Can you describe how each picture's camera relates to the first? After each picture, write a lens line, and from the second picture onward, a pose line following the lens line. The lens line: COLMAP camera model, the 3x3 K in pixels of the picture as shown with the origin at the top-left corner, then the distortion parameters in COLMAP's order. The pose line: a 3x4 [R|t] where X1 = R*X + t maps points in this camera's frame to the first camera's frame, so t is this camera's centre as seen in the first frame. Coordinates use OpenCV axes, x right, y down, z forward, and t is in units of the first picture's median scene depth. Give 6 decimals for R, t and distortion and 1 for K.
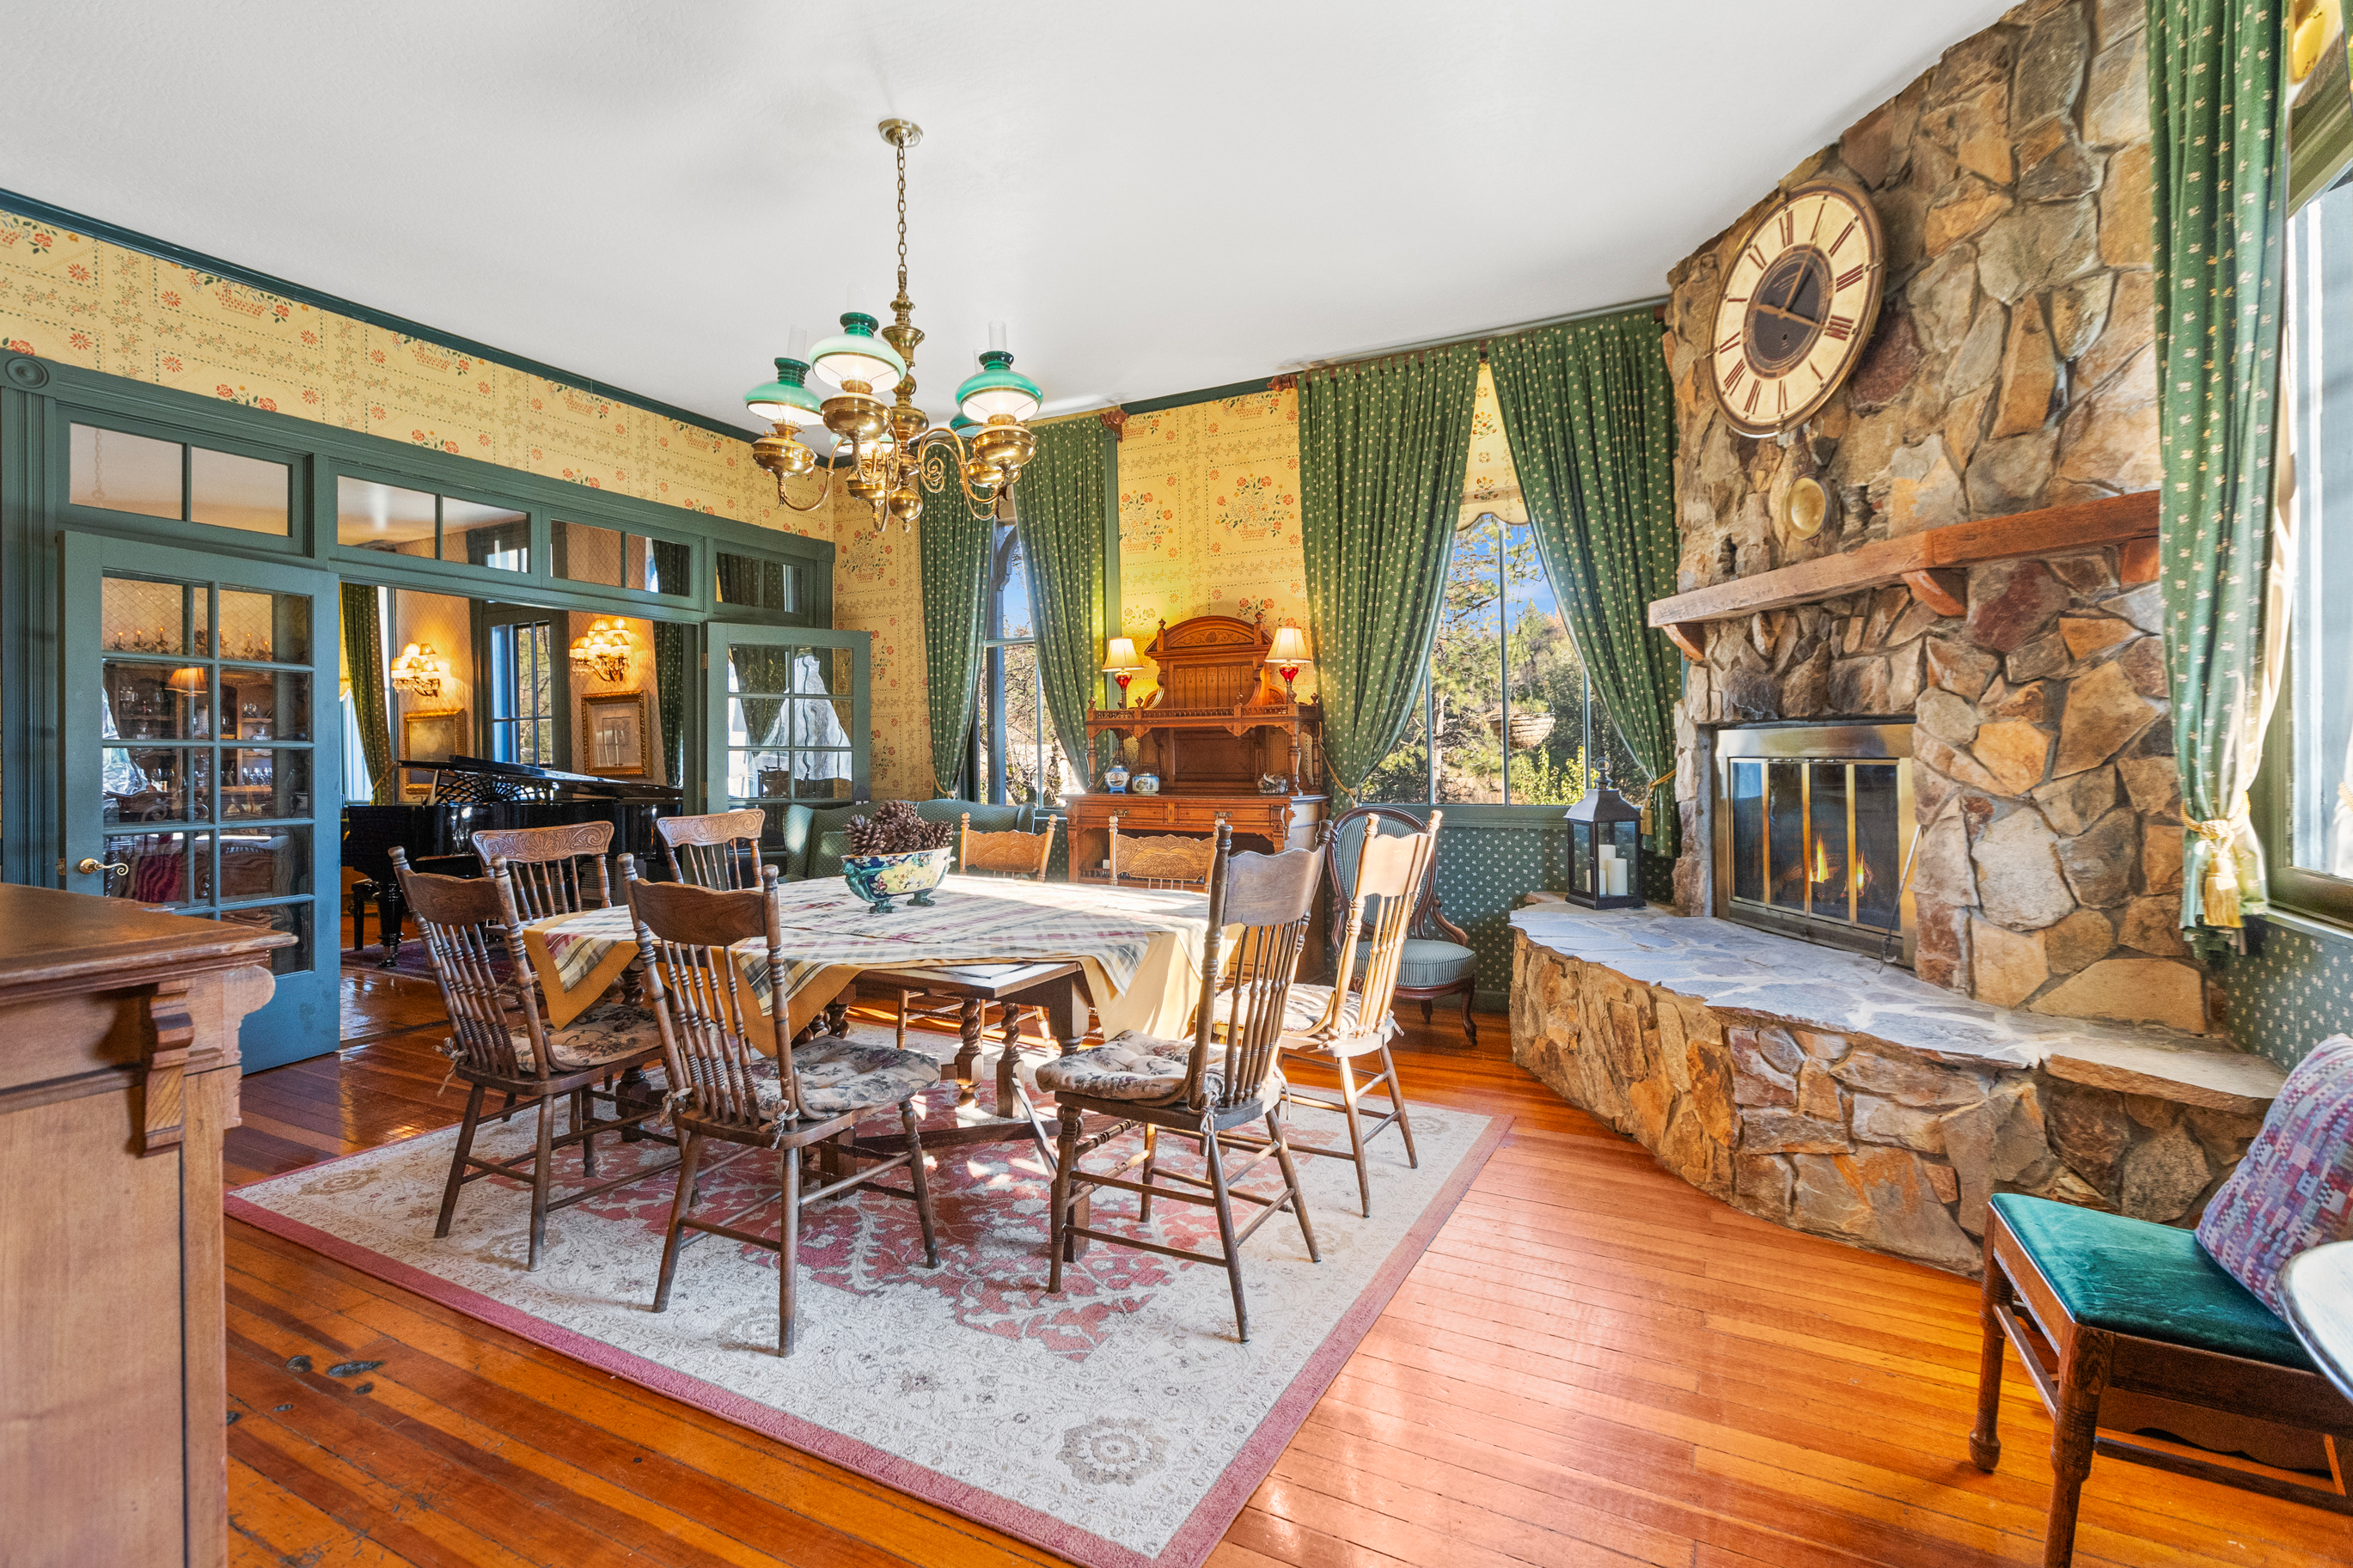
lens RADIAL K [[1082.2, 0, 1173.1], [0, 1082.2, 749.9], [0, 0, 1]] dist [0.004528, -0.002905]
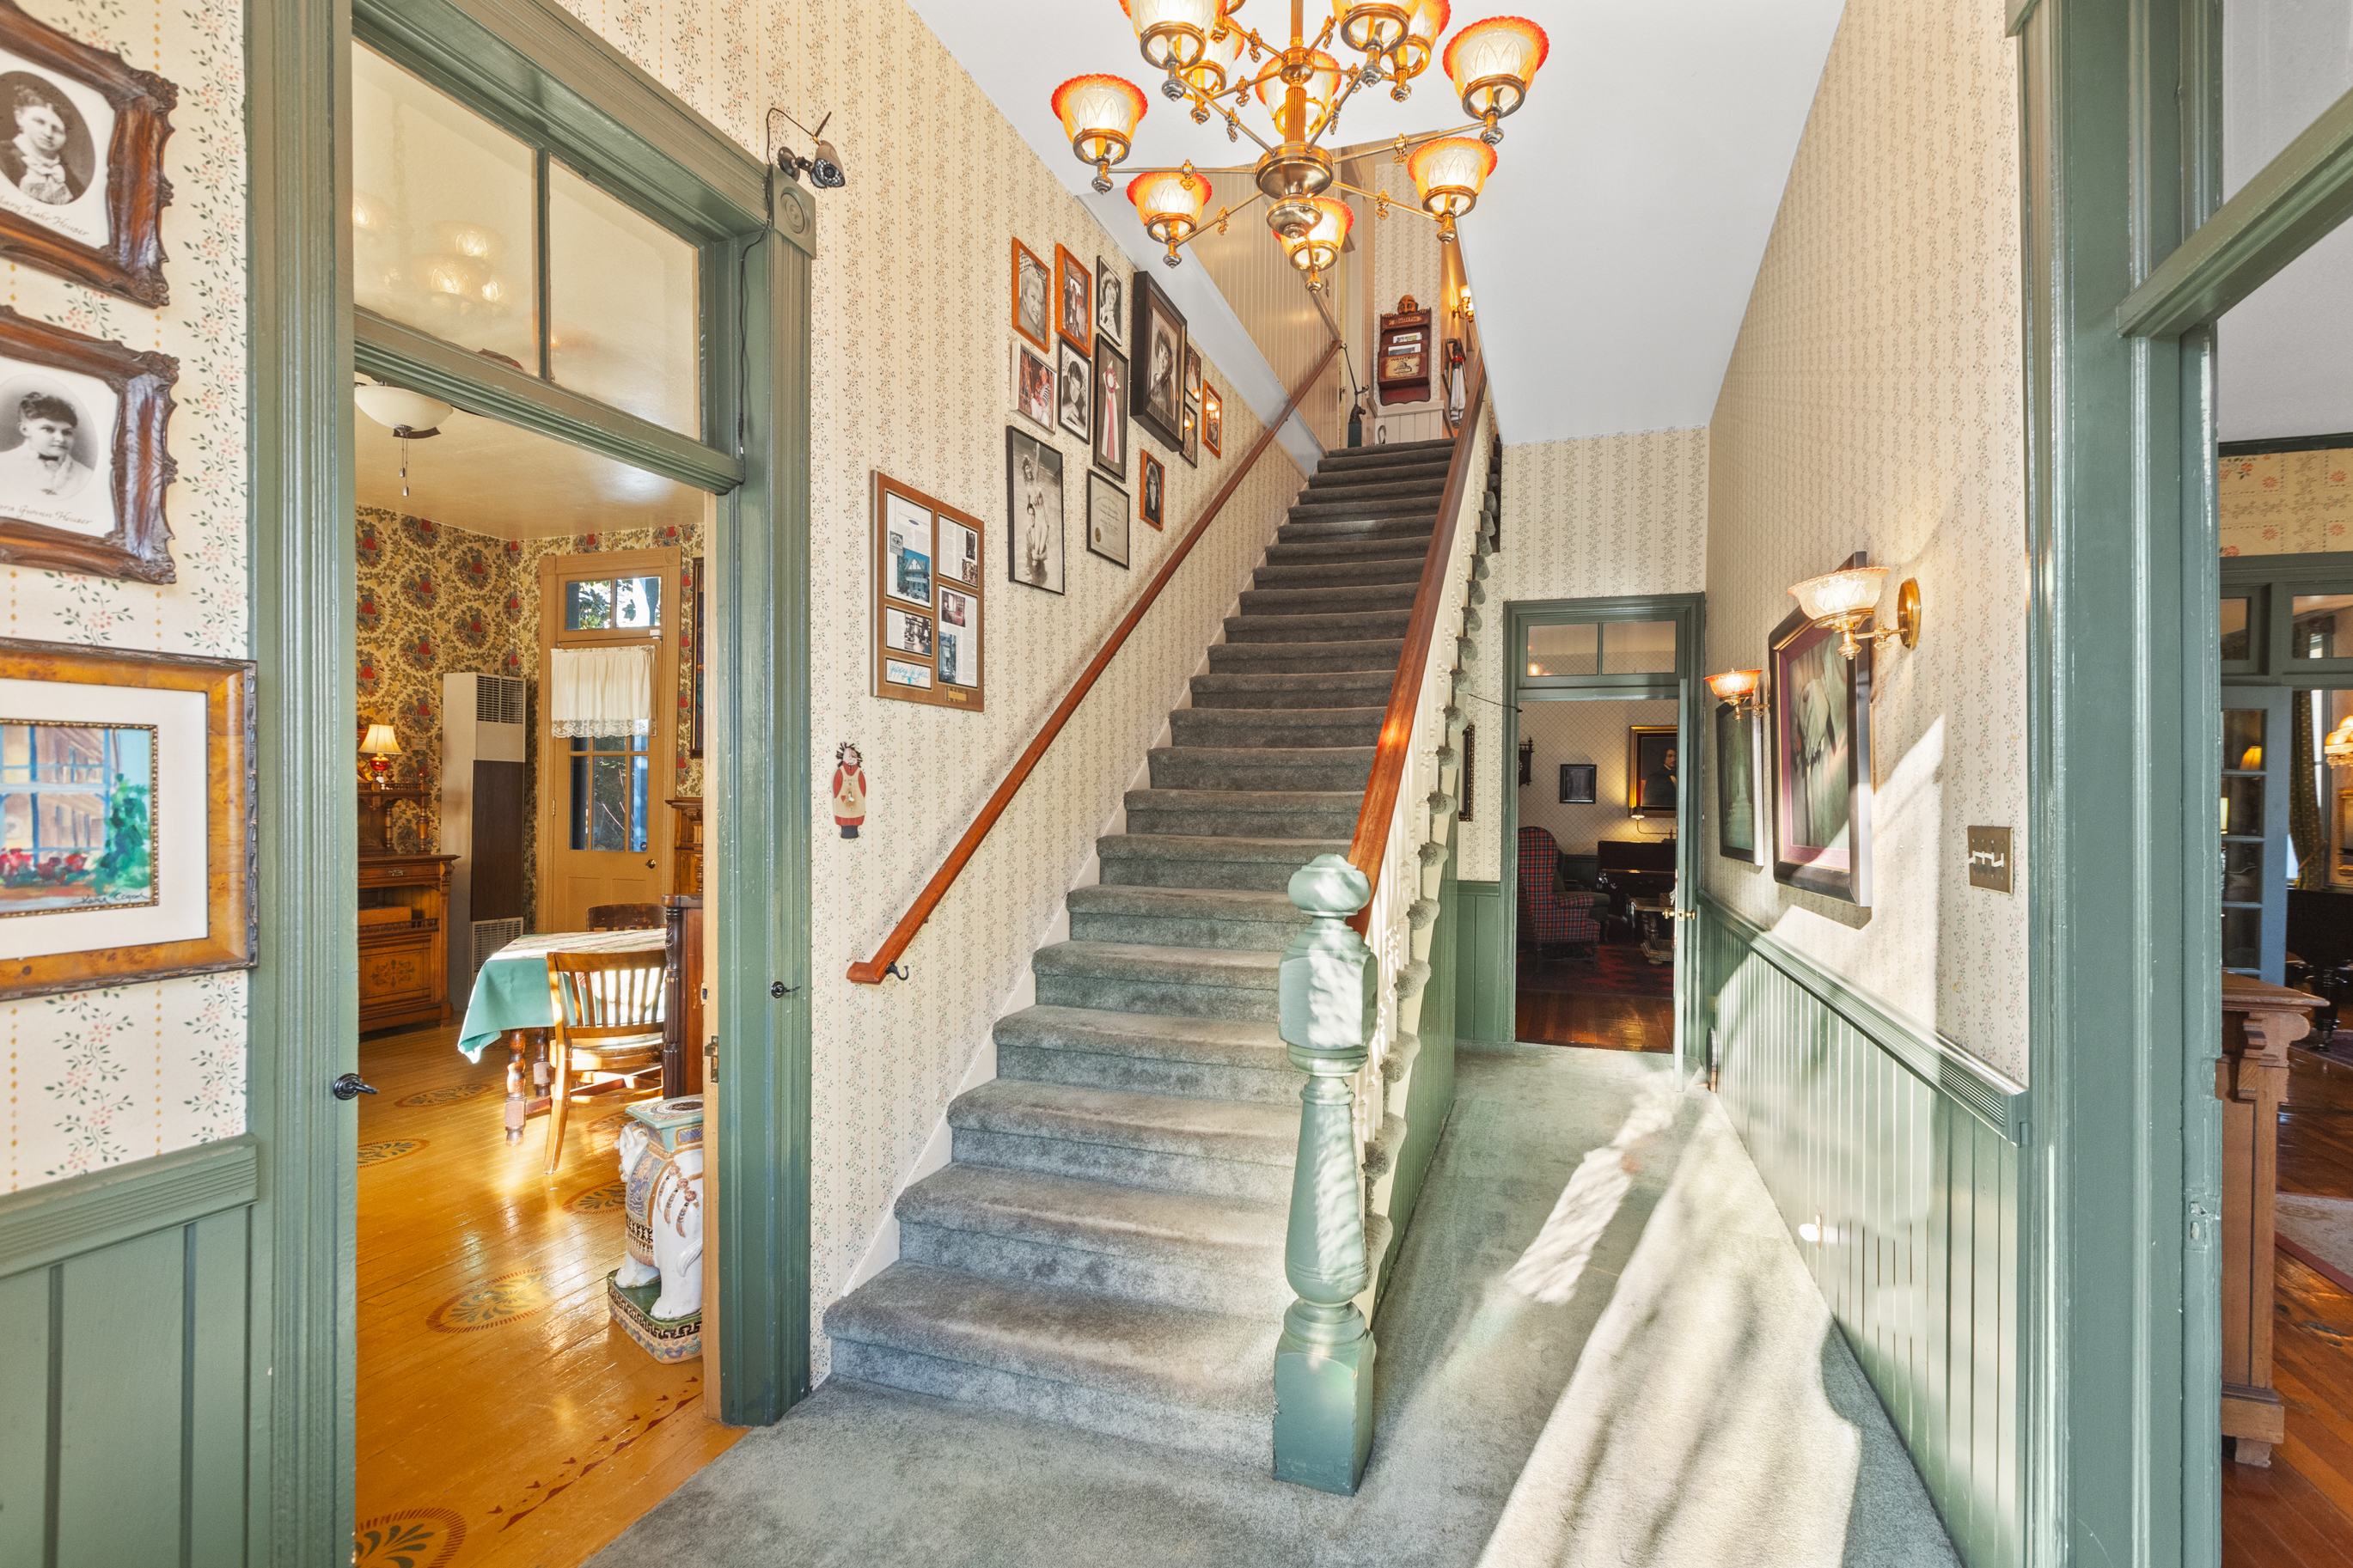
lens RADIAL K [[1082.2, 0, 1180.3], [0, 1082.2, 799.2], [0, 0, 1]] dist [0.004528, -0.002905]
pose [[0.144116, 0.015184, -0.989444, 0.172088], [-0.020644, 0.999711, 0.012335, -0.036839], [0.989345, 0.018648, 0.144388, -0.292848]]
